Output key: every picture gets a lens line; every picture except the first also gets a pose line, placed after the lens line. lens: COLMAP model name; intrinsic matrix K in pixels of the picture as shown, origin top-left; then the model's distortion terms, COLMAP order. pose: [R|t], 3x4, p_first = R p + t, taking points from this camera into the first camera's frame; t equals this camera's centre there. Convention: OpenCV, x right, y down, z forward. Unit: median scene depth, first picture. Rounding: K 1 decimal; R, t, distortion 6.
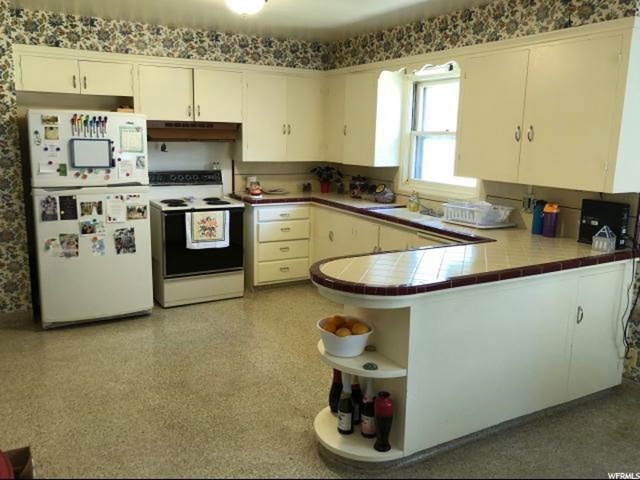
lens RADIAL K [[527.5, 0, 318.5], [0, 527.5, 239.1], [0, 0, 1]] dist [0.007494, 0.001866]
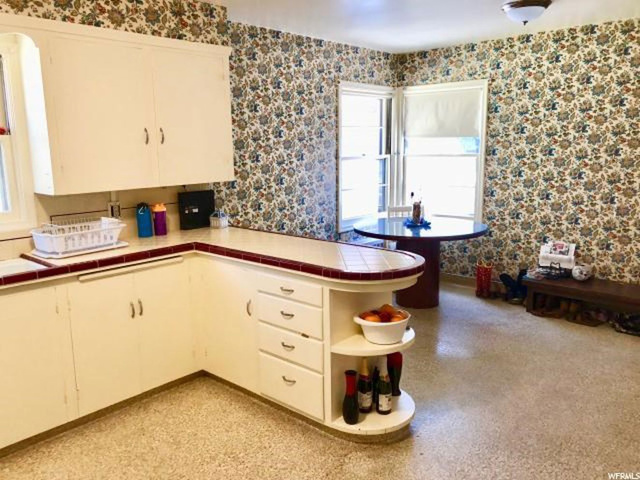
lens RADIAL K [[527.5, 0, 318.4], [0, 527.5, 239.8], [0, 0, 1]] dist [0.007494, 0.001866]
pose [[-0.314119, -0.179813, 0.932200, -0.673670], [0.205169, 0.945840, 0.251579, -0.206817], [-0.926949, 0.270284, -0.260214, 1.056774]]
